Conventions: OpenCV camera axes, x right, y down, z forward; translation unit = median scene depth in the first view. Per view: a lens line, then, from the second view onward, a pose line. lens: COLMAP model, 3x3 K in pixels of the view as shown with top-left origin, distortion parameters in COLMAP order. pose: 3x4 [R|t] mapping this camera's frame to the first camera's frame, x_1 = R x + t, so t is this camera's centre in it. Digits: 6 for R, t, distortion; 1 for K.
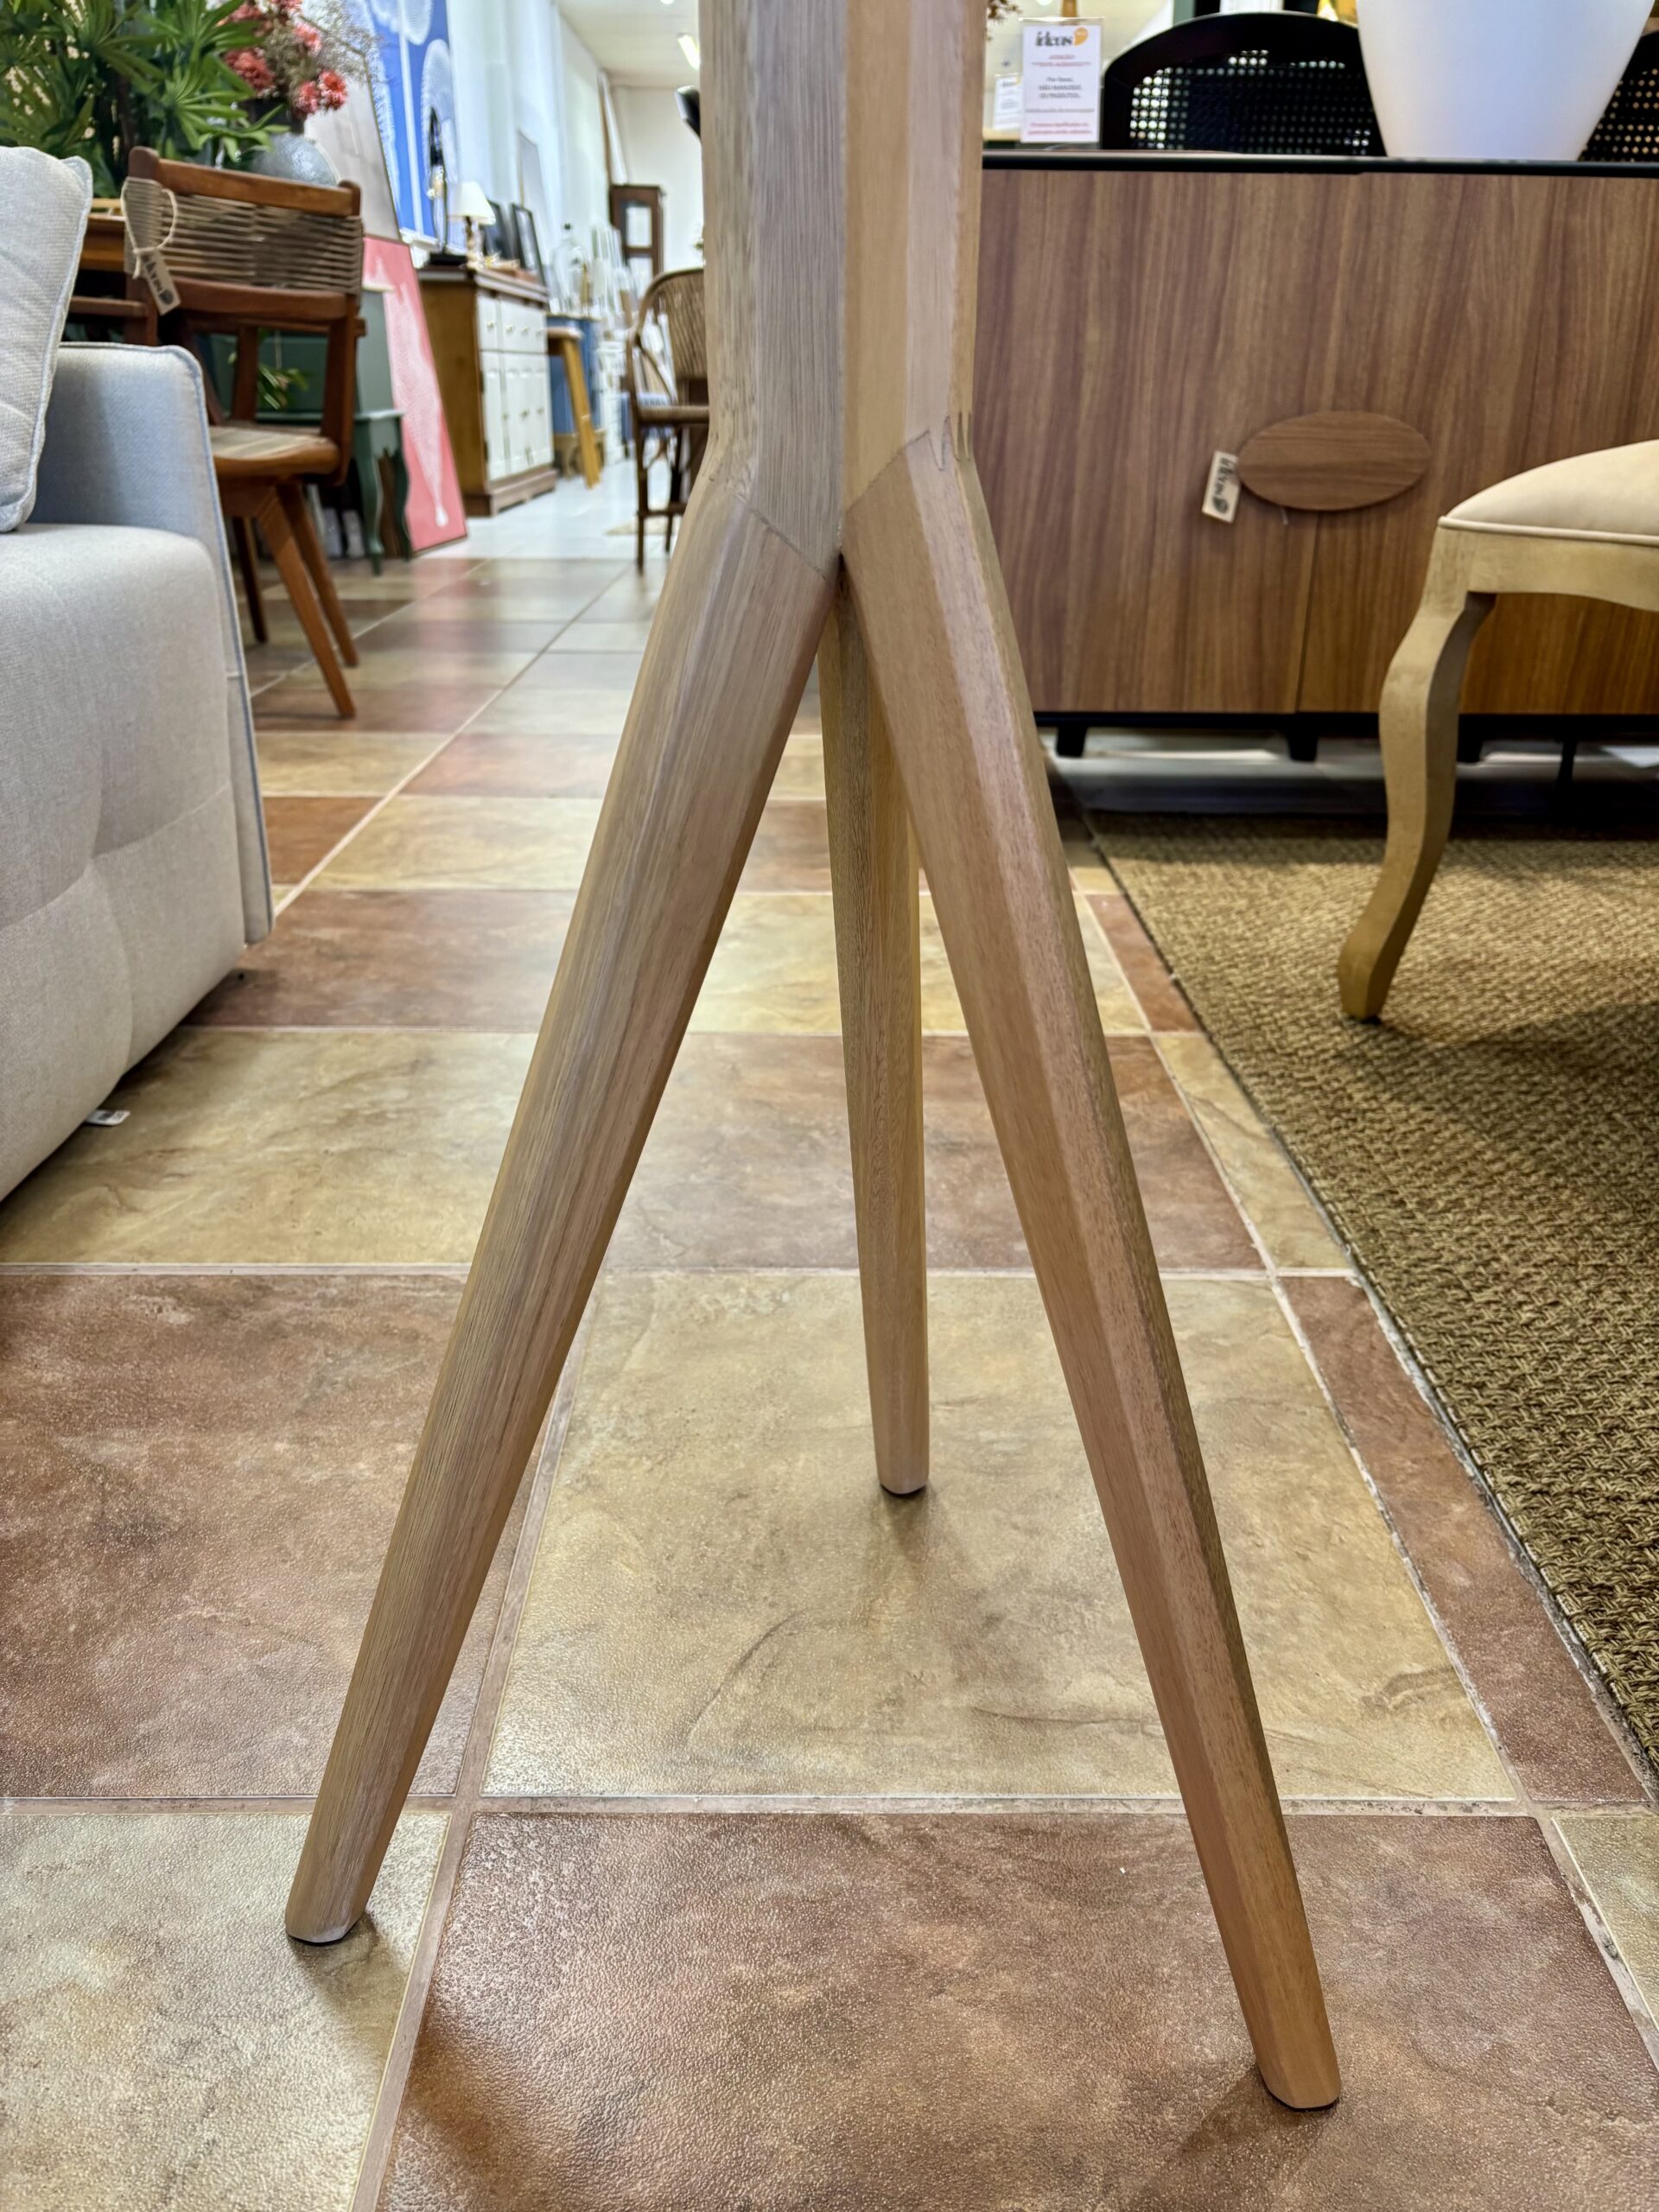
lens RADIAL K [[1679.2, 0, 839.0], [0, 1679.2, 1110.2], [0, 0, 1]] dist [0.031258, -0.029657]
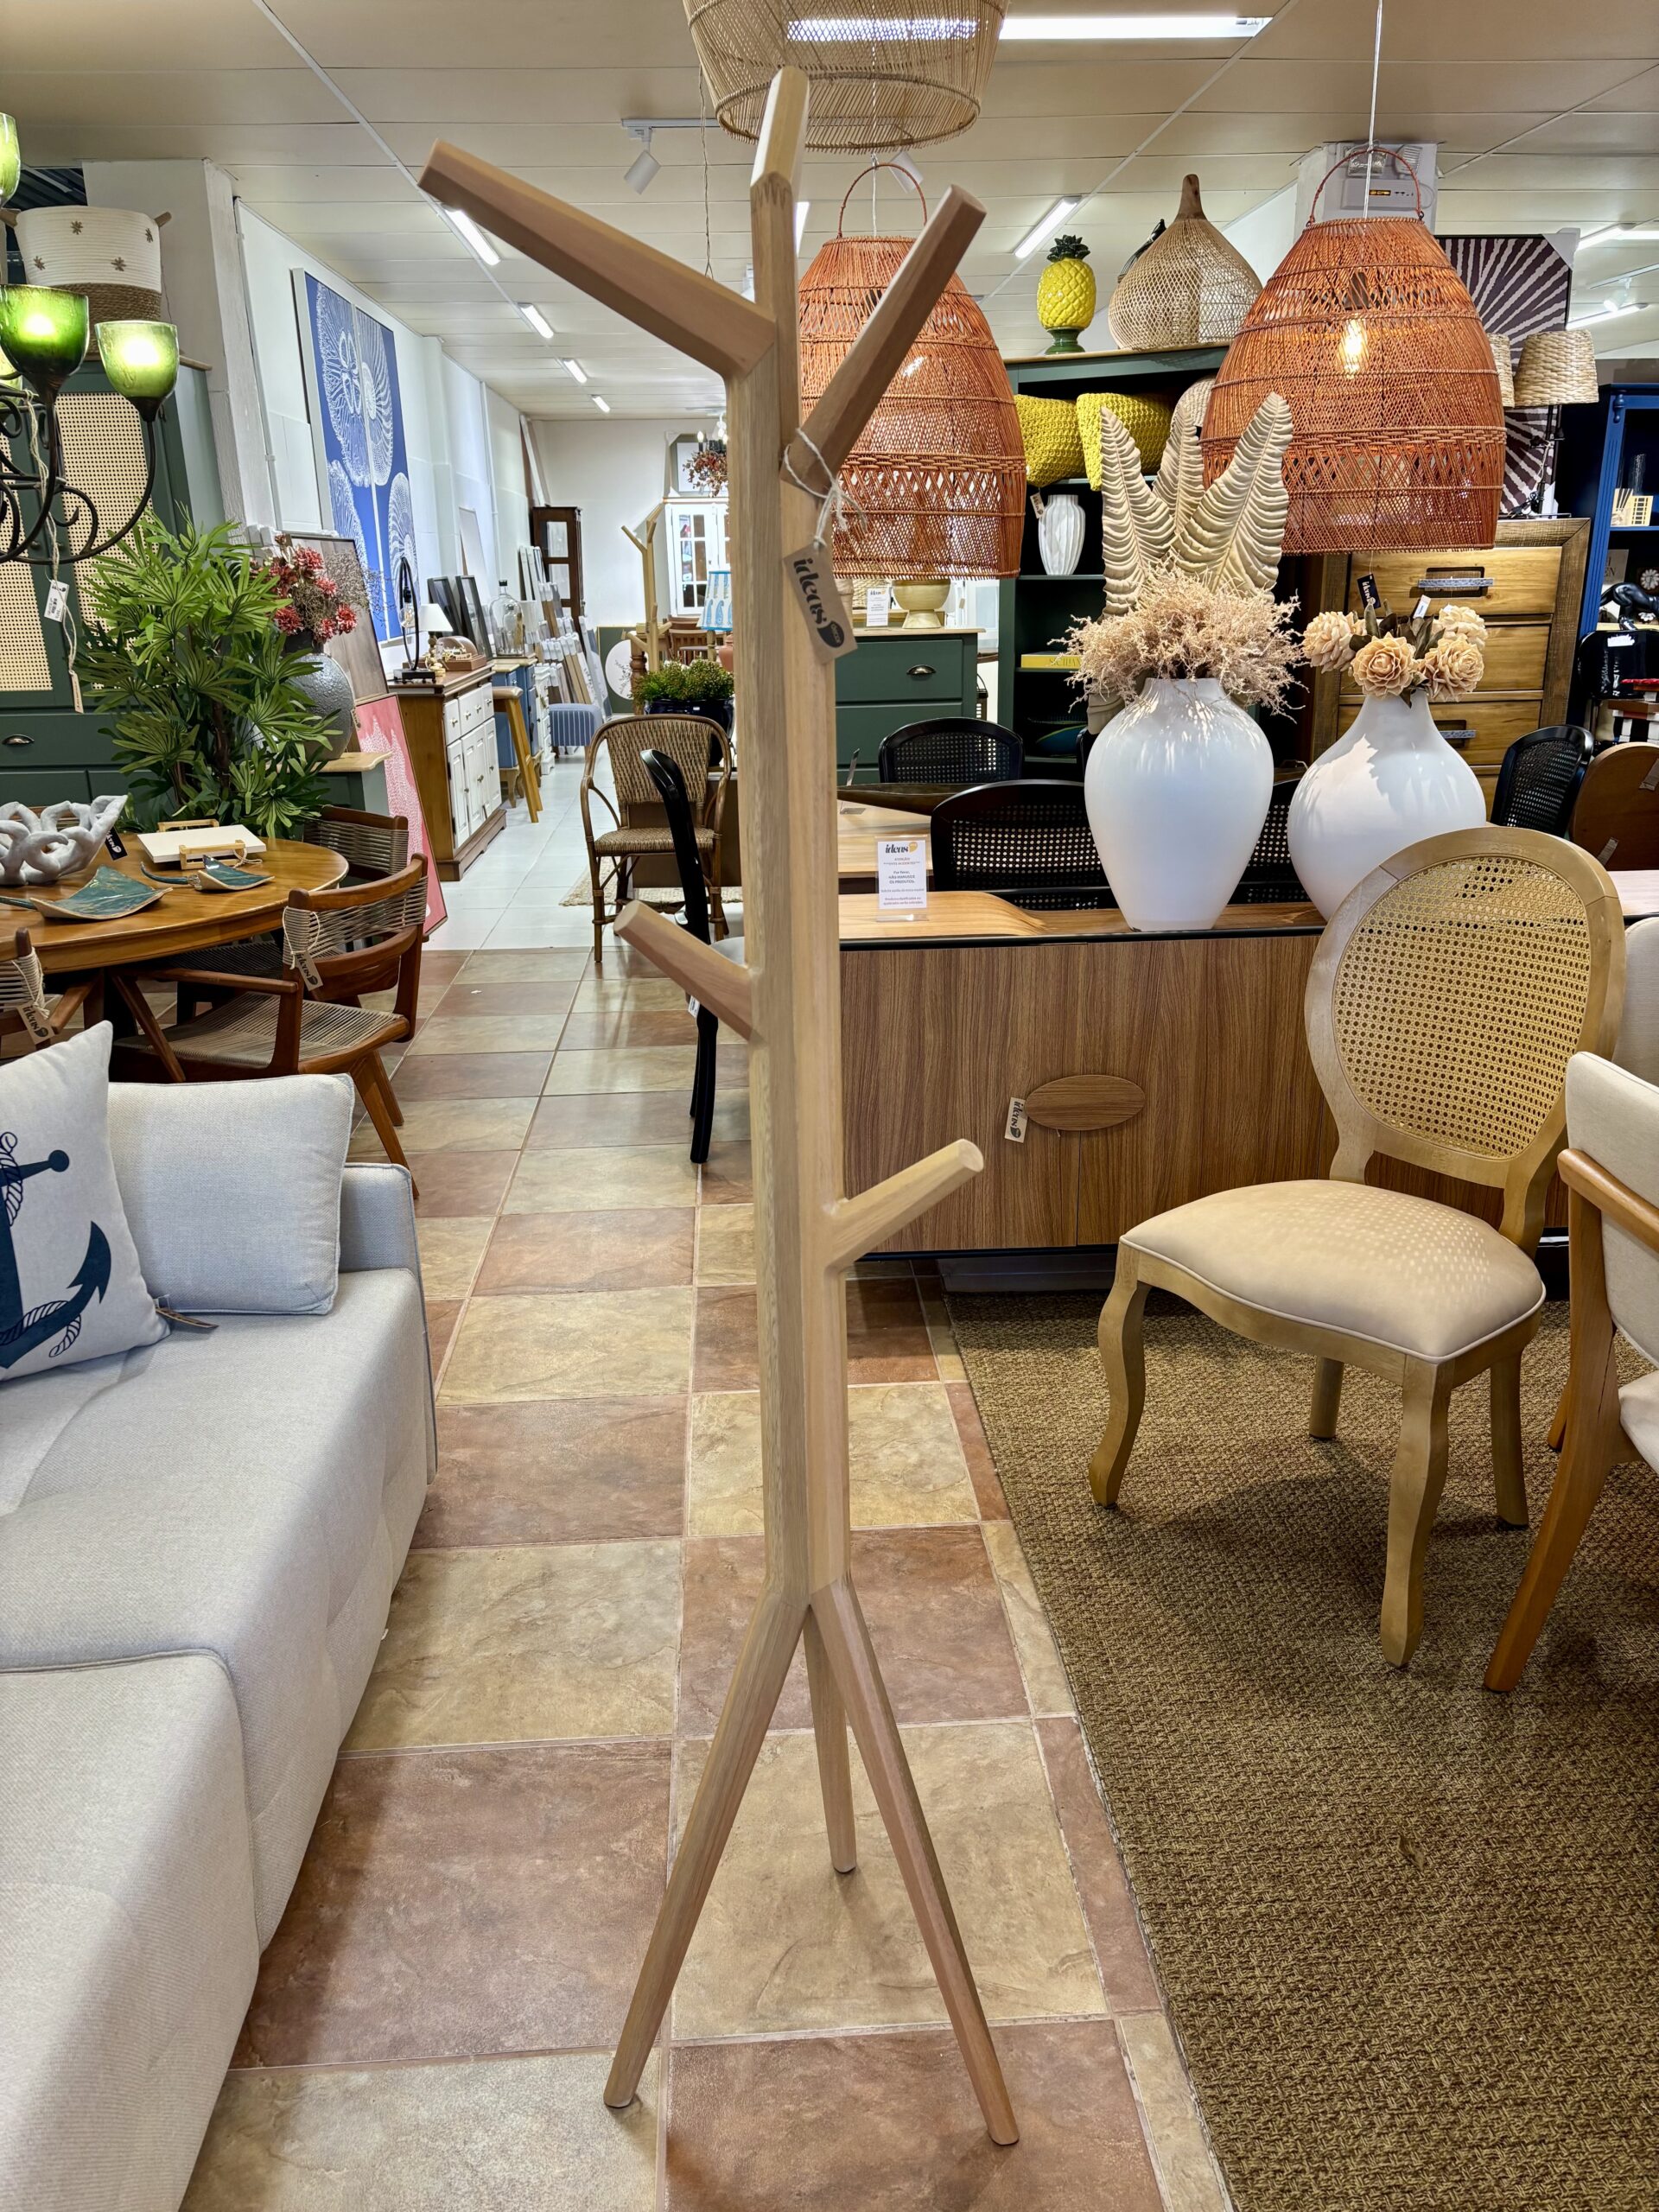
lens RADIAL K [[1680.1, 0, 827.8], [0, 1680.1, 1103.4], [0, 0, 1]] dist [0.021087, -0.000979]
pose [[0.998217, -0.041769, 0.042650, -0.022230], [0.045518, 0.994801, -0.091101, -0.367758], [-0.038623, 0.092879, 0.994928, -0.812969]]
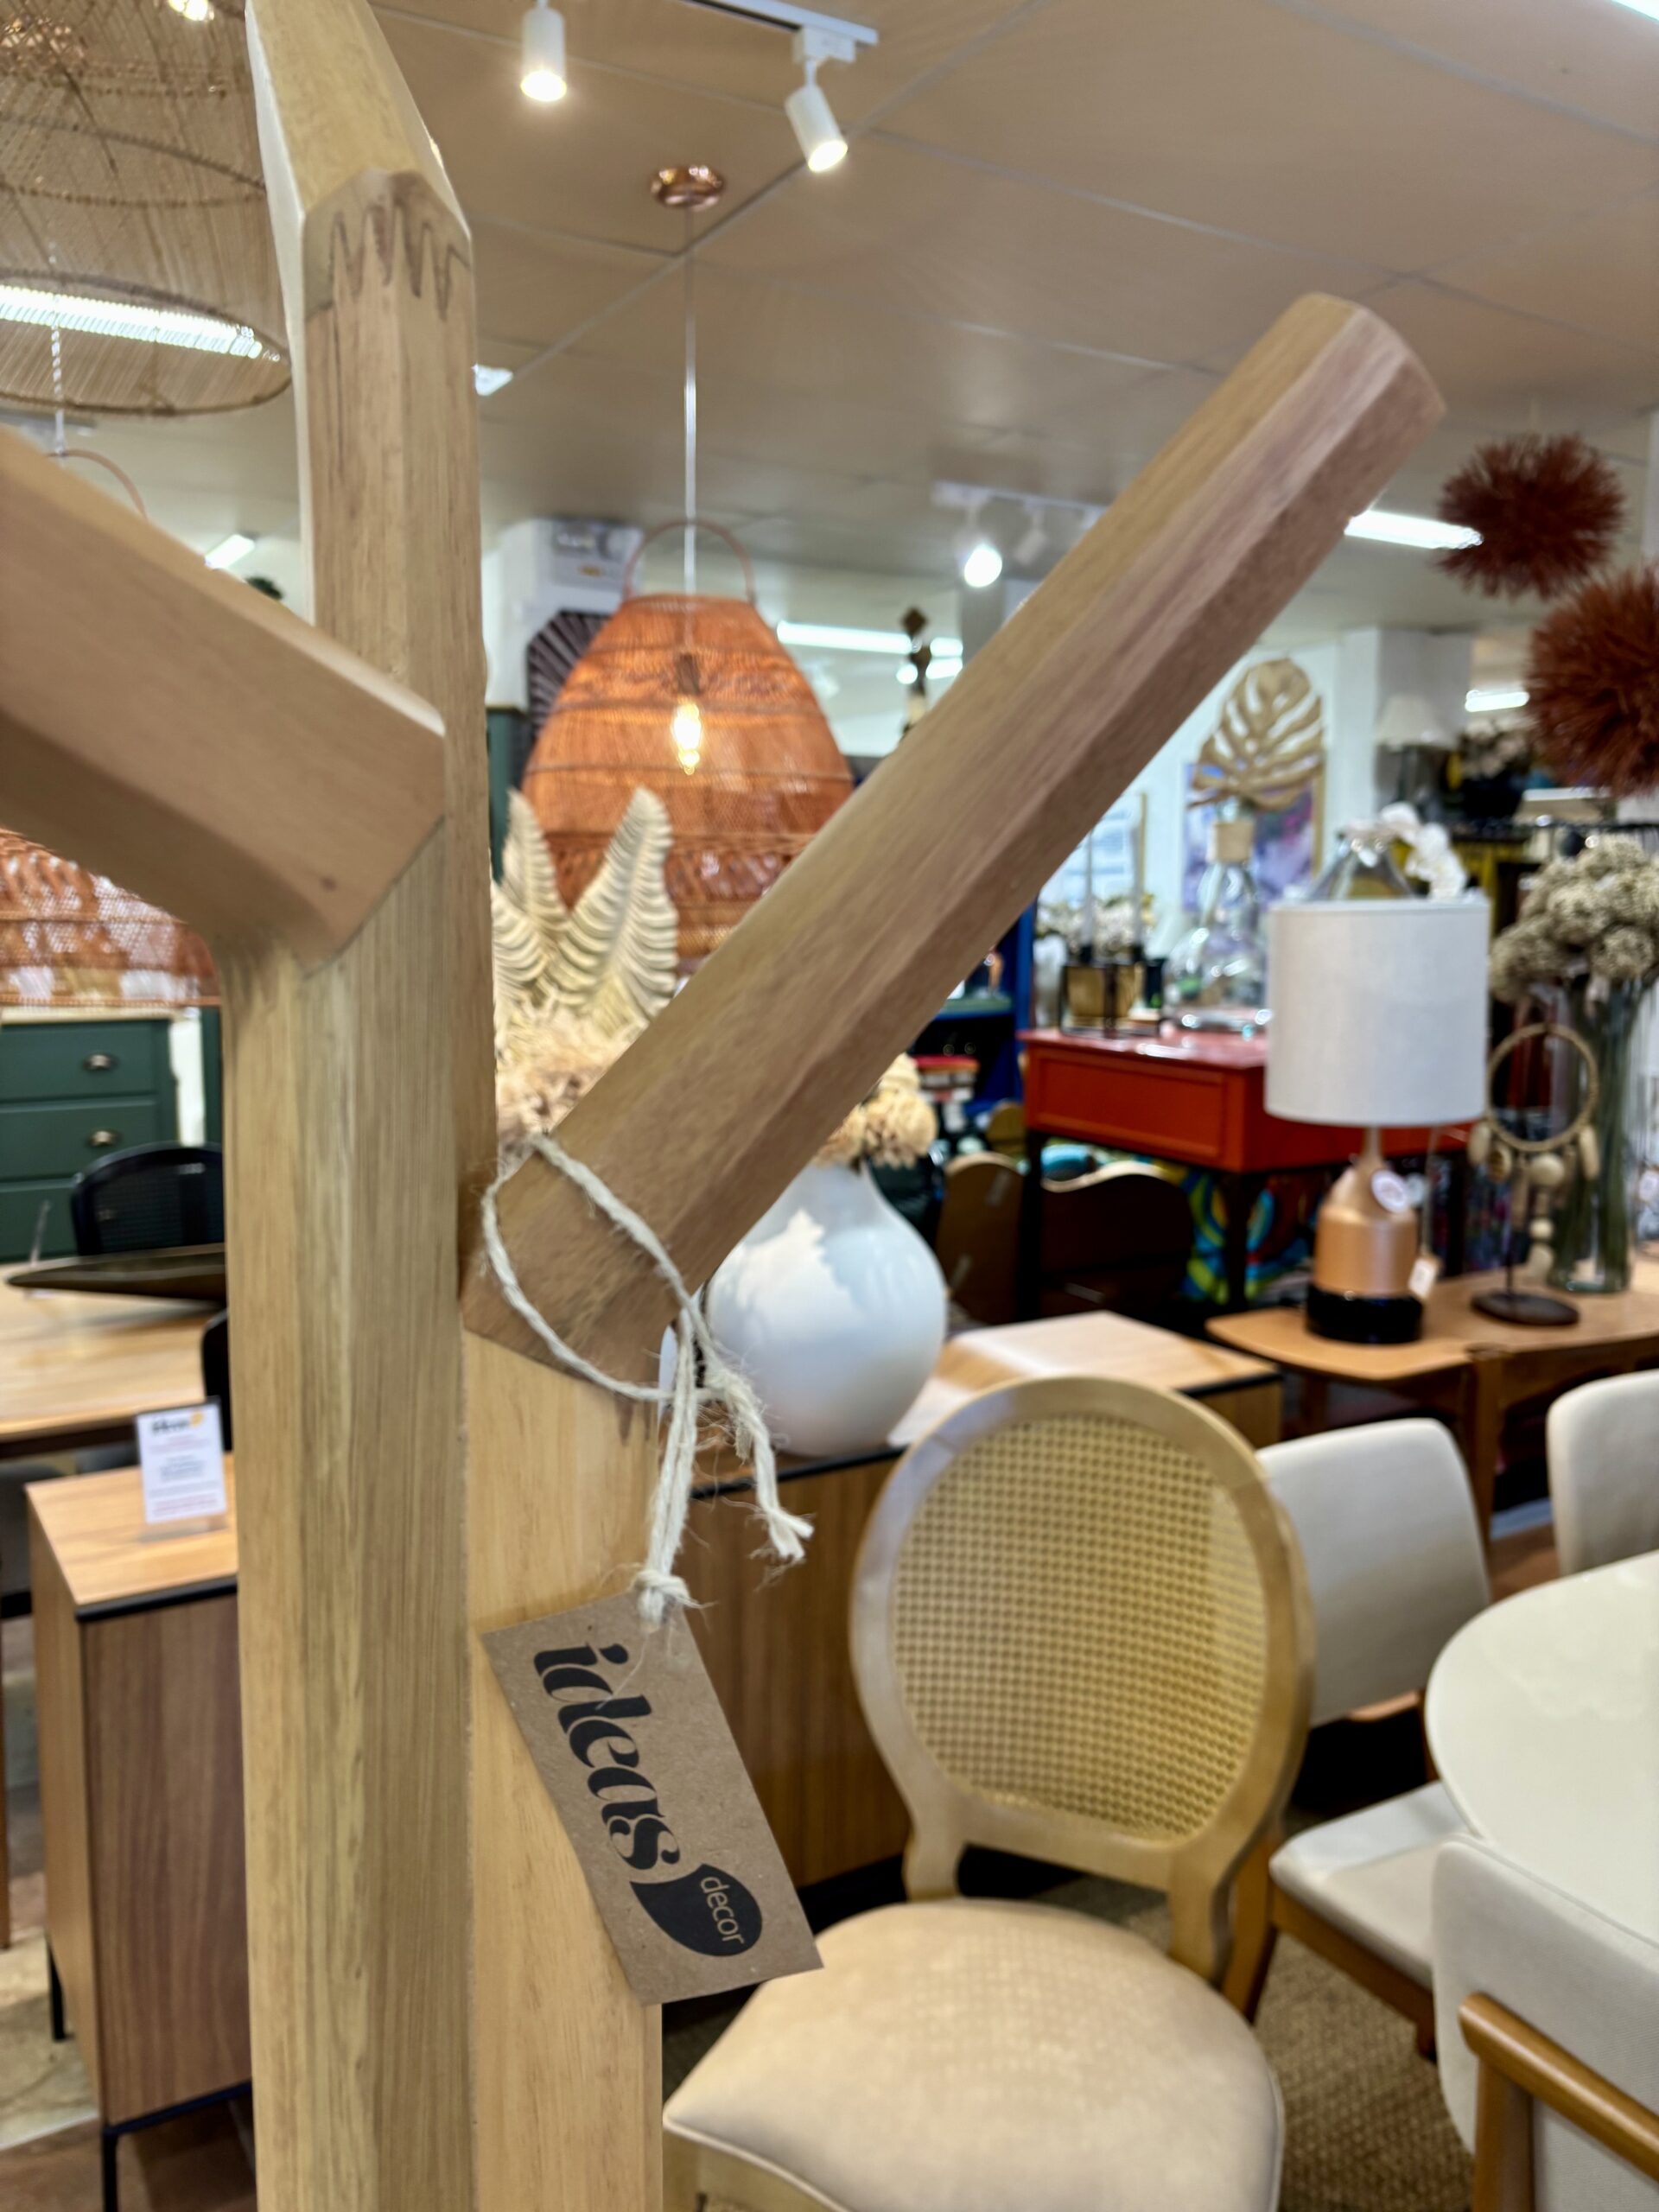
lens RADIAL K [[1697.8, 0, 823.5], [0, 1697.8, 1115.2], [0, 0, 1]] dist [0.015905, 0.005802]
pose [[0.857724, -0.069943, 0.509330, -0.067487], [0.201044, 0.957443, -0.207083, -0.762833], [-0.473171, 0.280018, 0.835284, -0.149199]]
